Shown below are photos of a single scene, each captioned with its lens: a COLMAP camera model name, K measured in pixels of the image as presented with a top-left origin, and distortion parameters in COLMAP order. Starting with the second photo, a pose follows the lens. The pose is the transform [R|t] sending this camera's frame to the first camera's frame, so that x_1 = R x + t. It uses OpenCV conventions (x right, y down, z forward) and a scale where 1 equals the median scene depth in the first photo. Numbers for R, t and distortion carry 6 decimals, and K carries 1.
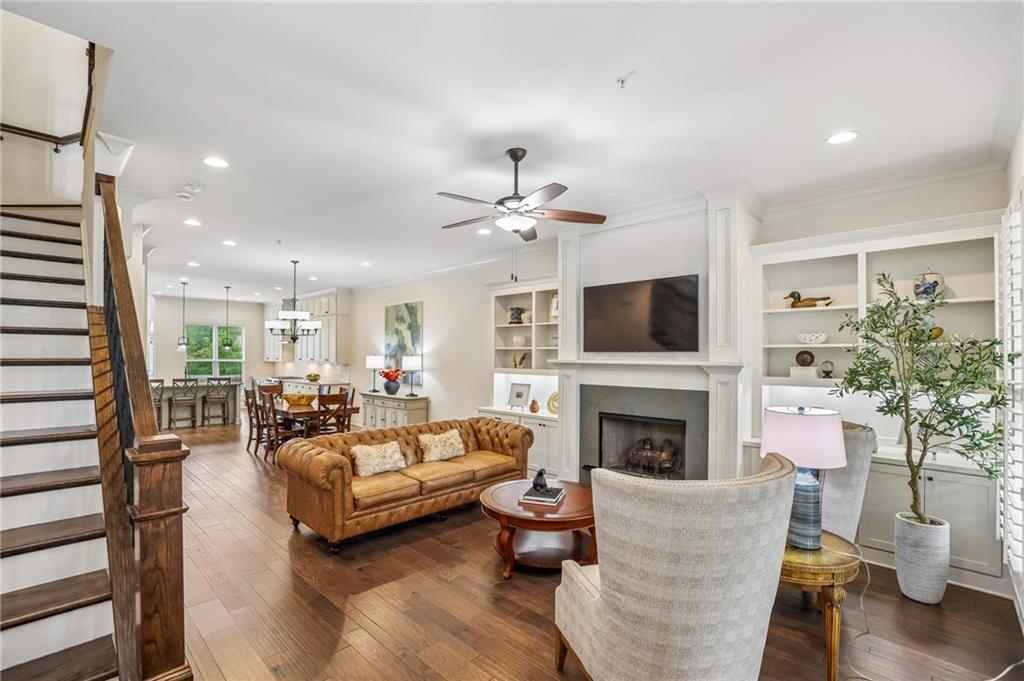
lens RADIAL K [[454.3, 0, 497.4], [0, 454.3, 356.3], [0, 0, 1]] dist [-0.060027, 0.020629]
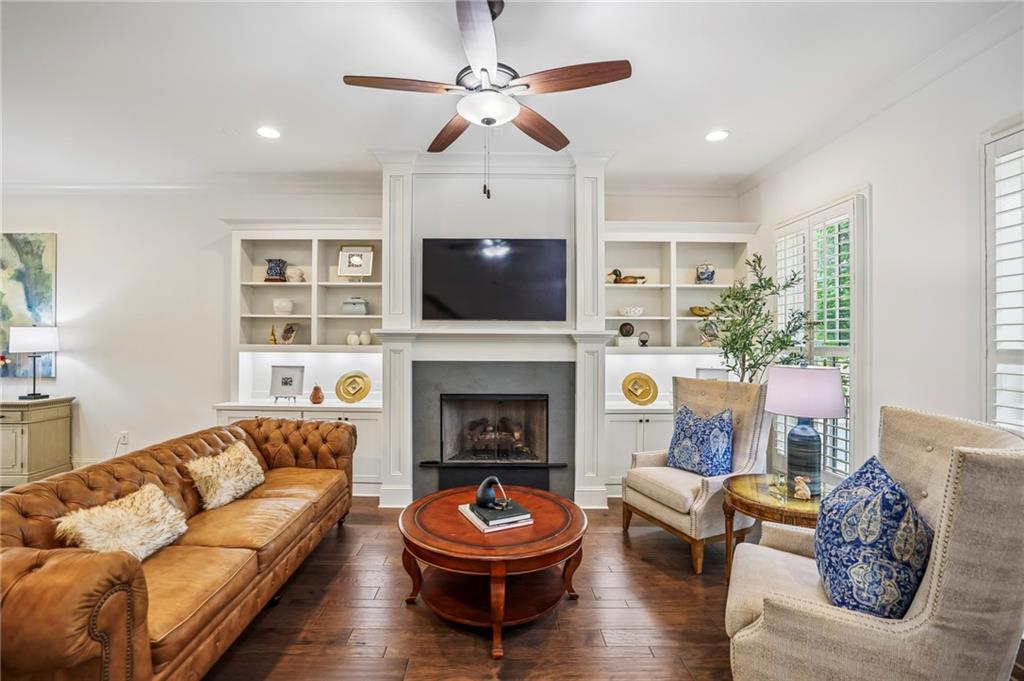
lens RADIAL K [[444.6, 0, 496.7], [0, 444.6, 342.0], [0, 0, 1]] dist [-0.055834, 0.019158]
pose [[0.705836, -0.000365, 0.708376, -0.268549], [-0.000912, 0.999999, 0.001423, 0.028297], [-0.708375, -0.001650, 0.705834, 0.361579]]
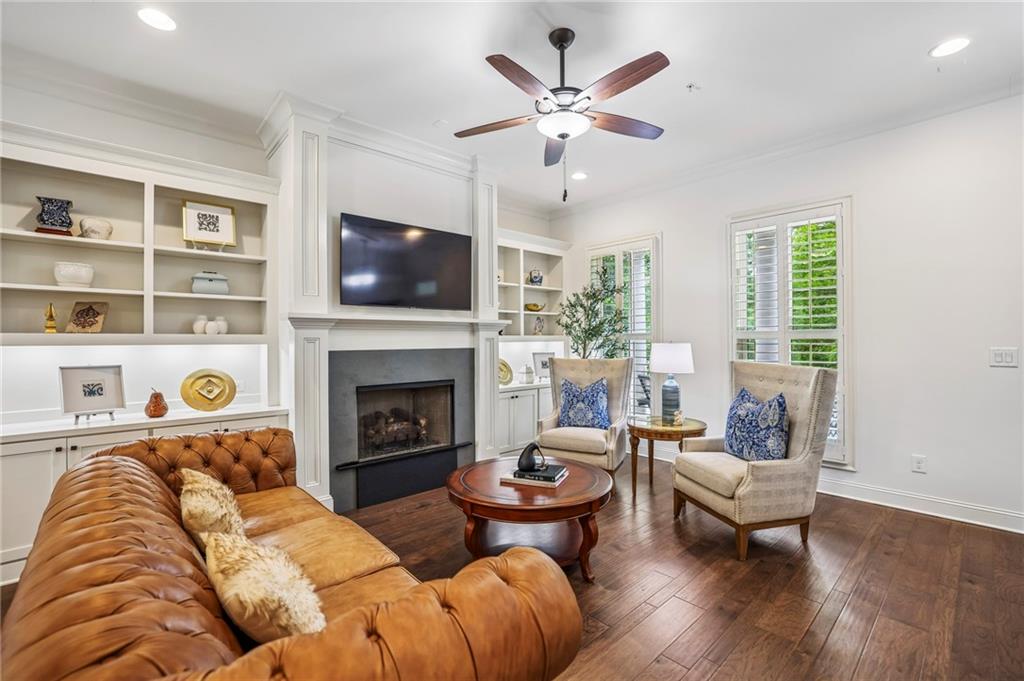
lens RADIAL K [[442.6, 0, 512.0], [0, 442.6, 340.5], [0, 0, 1]] dist [-0.057574, 0.018525]
pose [[0.053768, -0.004502, 0.998543, -0.475124], [0.008419, 0.999956, 0.004055, 0.046594], [-0.998518, 0.008189, 0.053804, 0.701036]]
